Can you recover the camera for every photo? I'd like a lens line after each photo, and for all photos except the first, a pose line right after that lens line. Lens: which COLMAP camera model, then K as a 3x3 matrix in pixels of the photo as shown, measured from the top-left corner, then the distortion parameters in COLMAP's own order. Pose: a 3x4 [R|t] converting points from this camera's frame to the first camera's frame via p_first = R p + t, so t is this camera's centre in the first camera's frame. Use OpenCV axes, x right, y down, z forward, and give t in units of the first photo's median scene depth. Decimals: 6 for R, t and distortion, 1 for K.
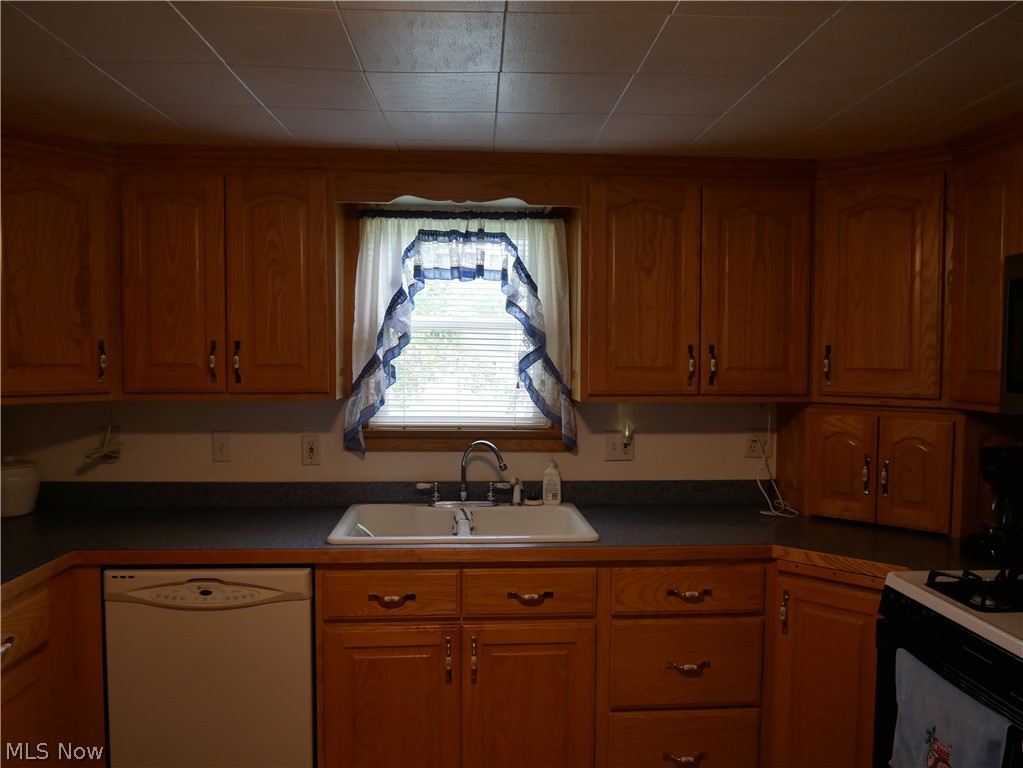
lens RADIAL K [[756.3, 0, 511.5], [0, 756.3, 384.0], [0, 0, 1]] dist [-0.036080, 0.021297]
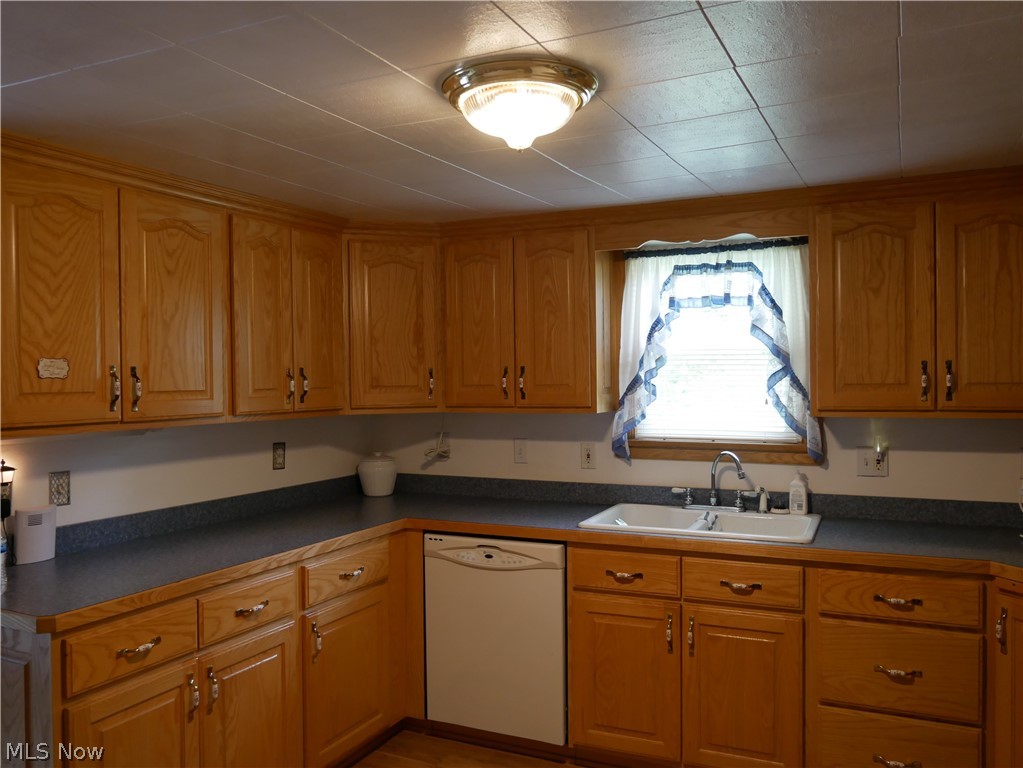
lens RADIAL K [[839.7, 0, 511.5], [0, 839.7, 384.0], [0, 0, 1]] dist [0.002375, 0.003038]
pose [[0.876848, -0.010638, -0.480650, 0.294278], [-0.002865, 0.999622, -0.027350, 0.011436], [0.480759, 0.025359, 0.876486, -0.248324]]
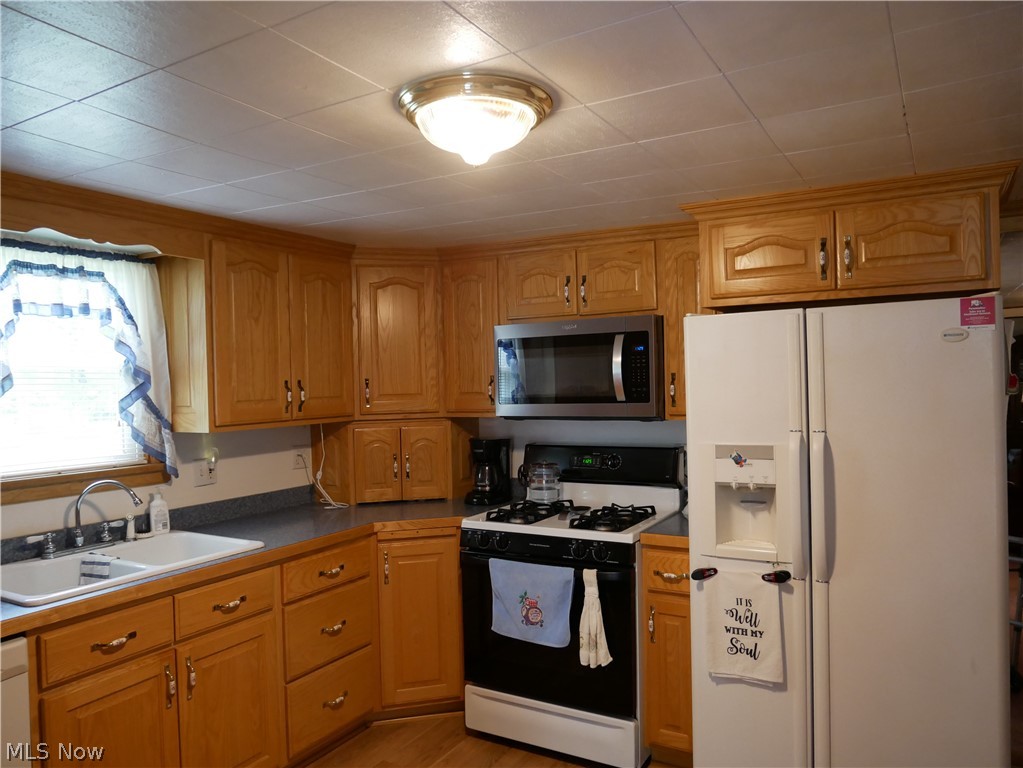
lens RADIAL K [[740.7, 0, 511.5], [0, 740.7, 384.0], [0, 0, 1]] dist [-0.033537, 0.002172]
pose [[0.550299, -0.021961, 0.834679, -0.577406], [0.058722, 0.998197, -0.012452, -0.008620], [-0.832900, 0.055866, 0.550596, 0.020972]]
